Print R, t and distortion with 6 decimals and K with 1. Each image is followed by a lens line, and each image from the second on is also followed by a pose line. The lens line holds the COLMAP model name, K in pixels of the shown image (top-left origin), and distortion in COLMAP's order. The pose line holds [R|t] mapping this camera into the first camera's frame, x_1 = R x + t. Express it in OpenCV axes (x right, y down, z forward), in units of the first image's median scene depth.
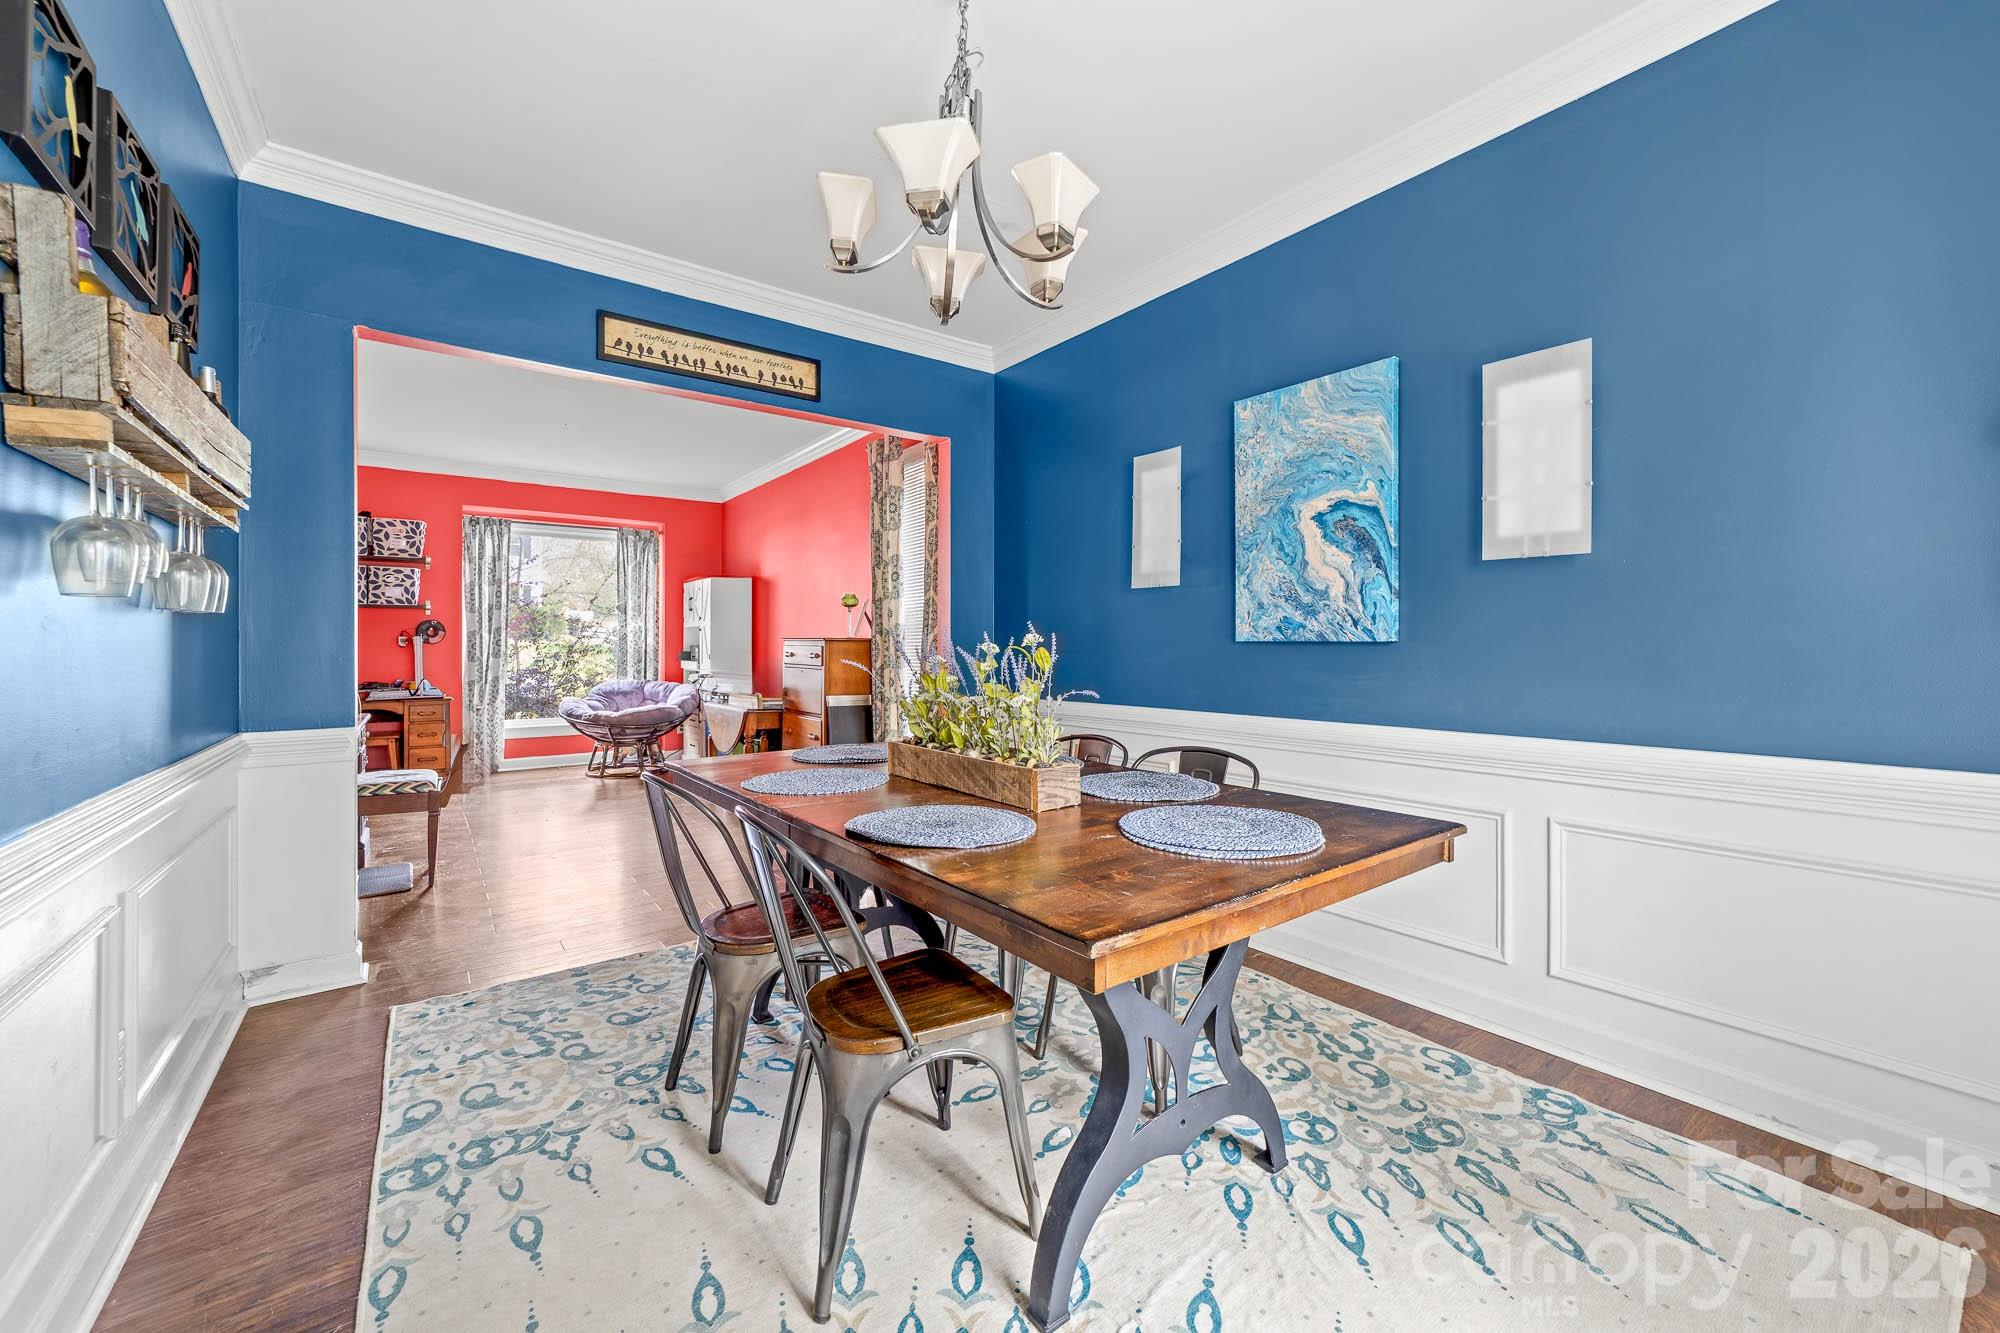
lens RADIAL K [[781.2, 0, 994.4], [0, 781.2, 648.5], [0, 0, 1]] dist [-0.014142, -0.000027]
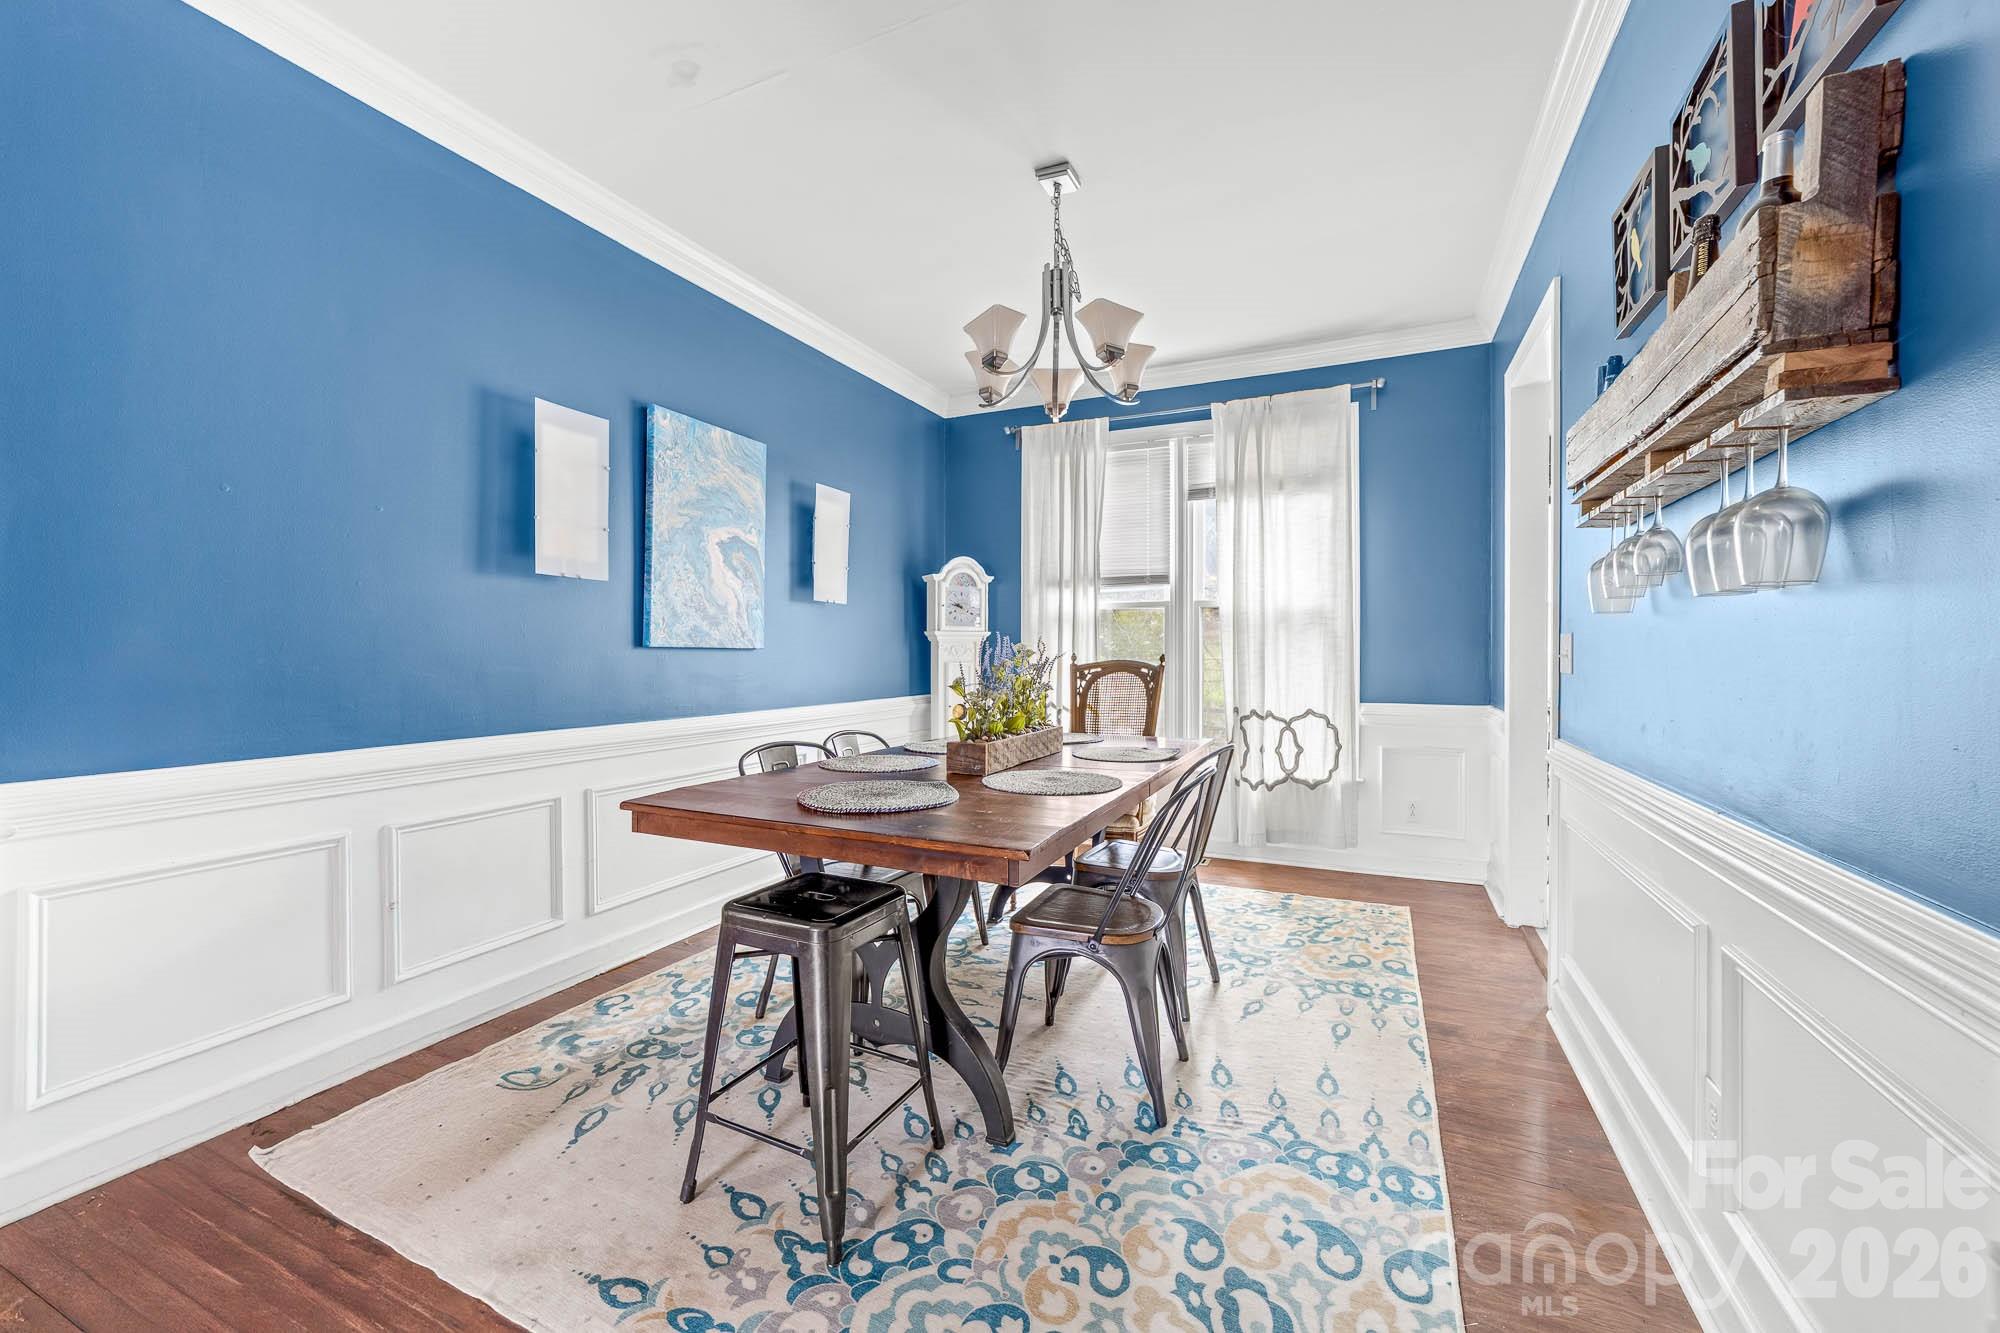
lens RADIAL K [[781.2, 0, 1009.2], [0, 781.2, 659.8], [0, 0, 1]] dist [-0.014142, -0.000027]
pose [[-0.484205, -0.004658, 0.874942, -0.779974], [-0.000195, 0.999986, 0.005216, 0.001940], [-0.874955, 0.002355, -0.484199, 1.098290]]
